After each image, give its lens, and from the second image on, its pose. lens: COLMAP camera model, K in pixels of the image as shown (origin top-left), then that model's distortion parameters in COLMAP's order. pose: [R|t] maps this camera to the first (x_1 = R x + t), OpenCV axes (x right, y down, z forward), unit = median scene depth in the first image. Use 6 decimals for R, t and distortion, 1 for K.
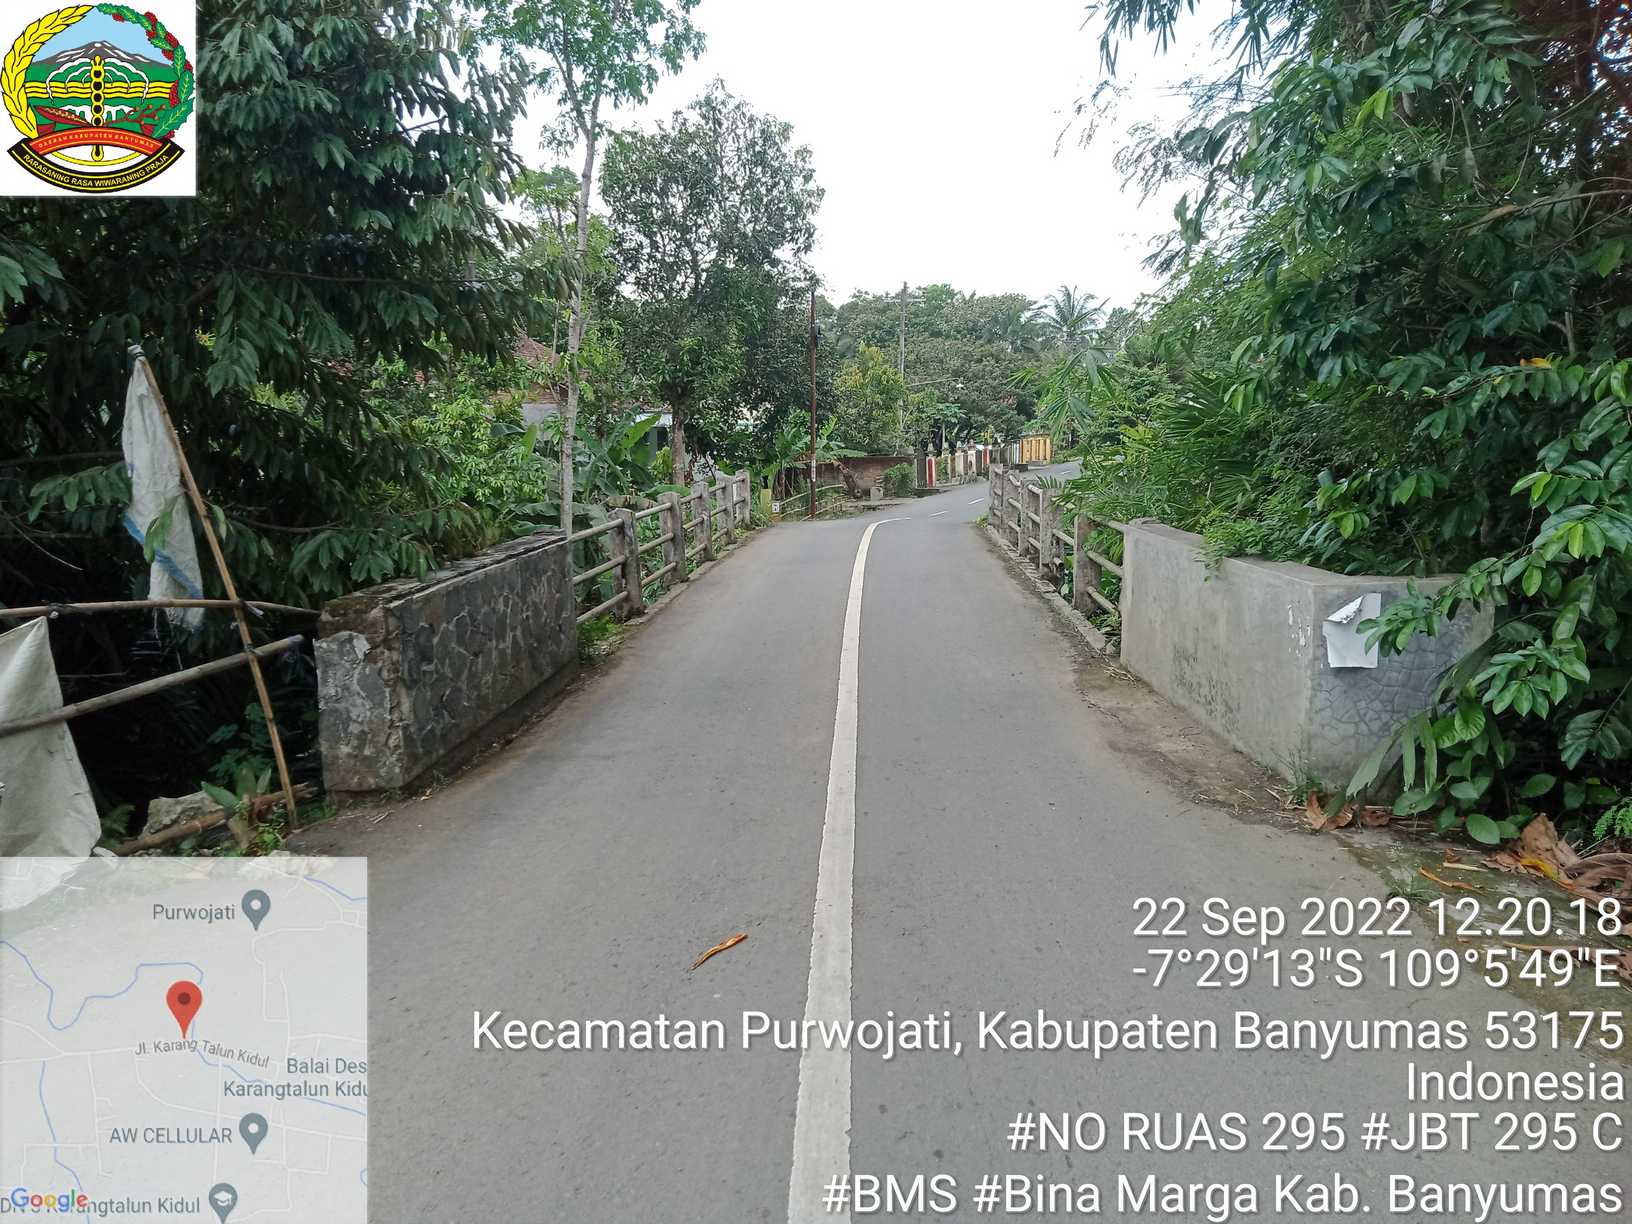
lens RADIAL K [[1193.6, 0, 816.0], [0, 1193.6, 612.0], [0, 0, 1]] dist [0.003629, 0.011514]
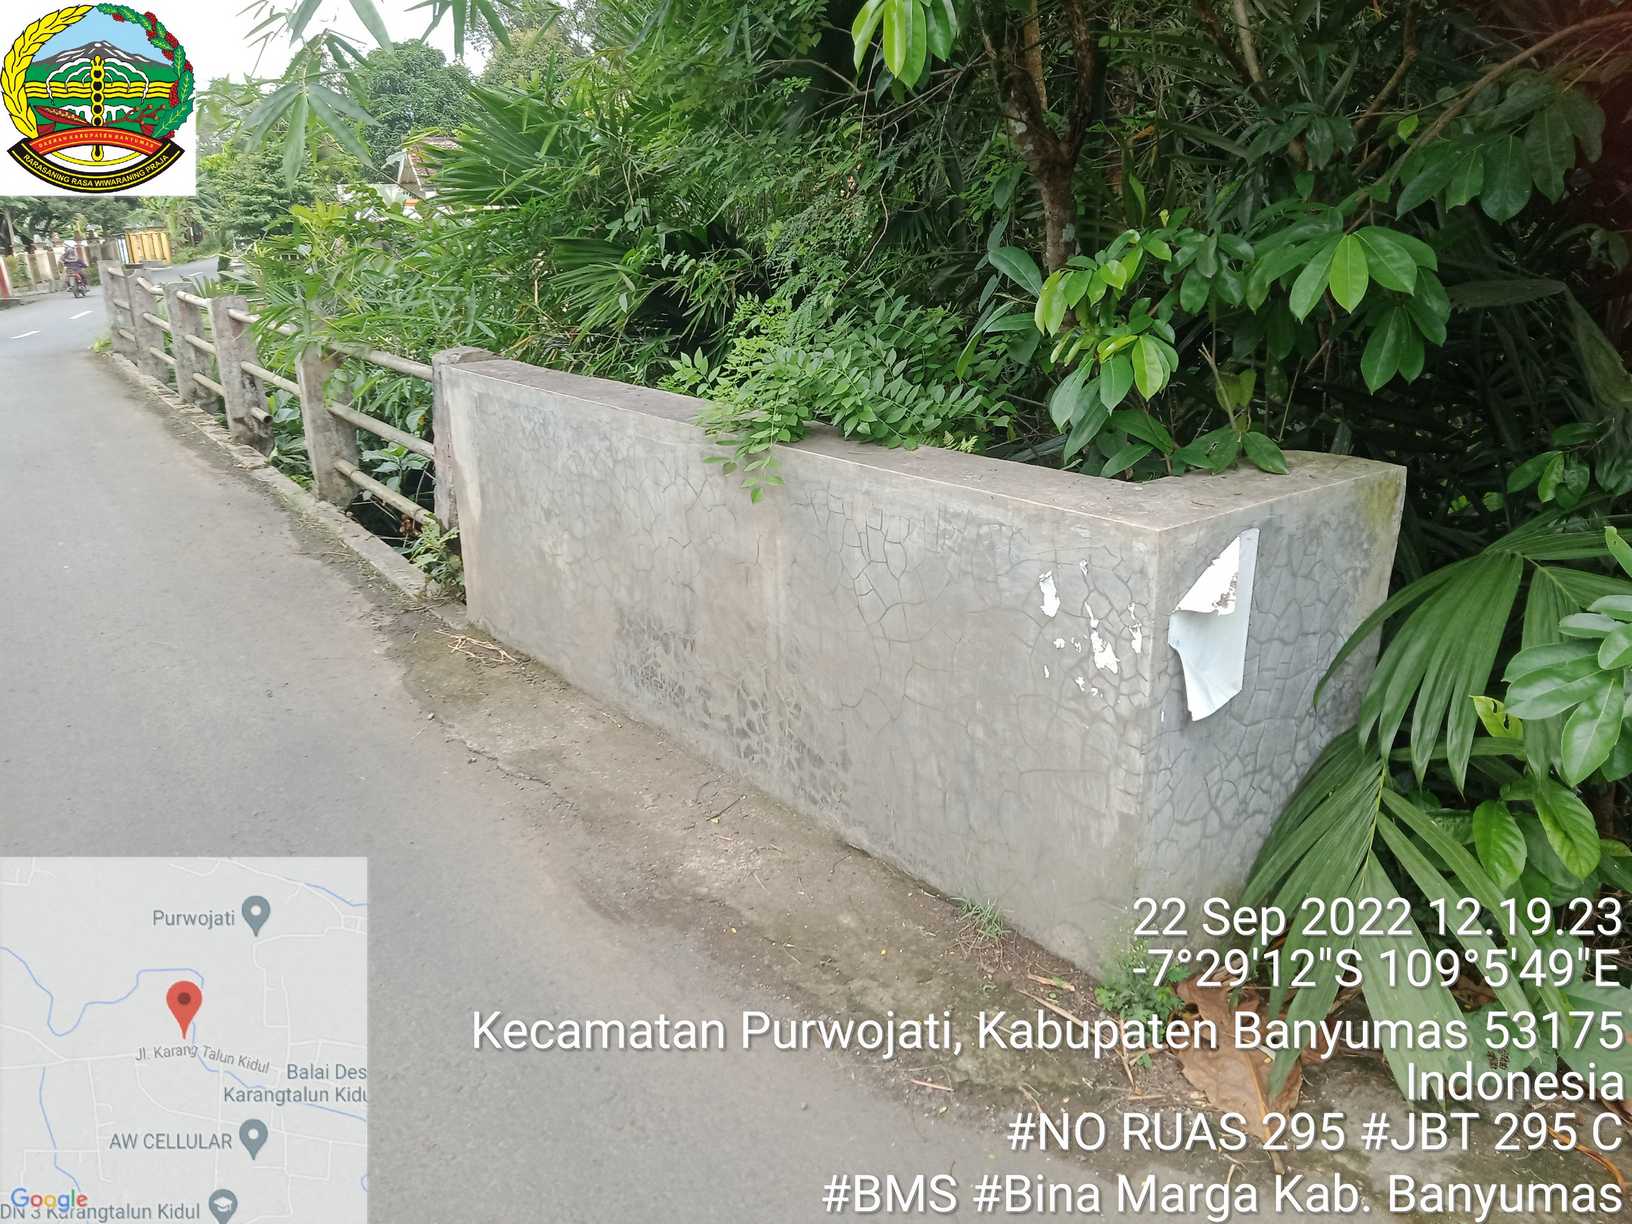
lens RADIAL K [[1193.6, 0, 816.0], [0, 1193.6, 612.0], [0, 0, 1]] dist [0.003629, 0.011514]
pose [[0.781771, -0.195507, 0.592124, 0.031888], [0.097136, 0.976168, 0.194064, -0.030523], [-0.615954, -0.094197, 0.782130, 0.274388]]
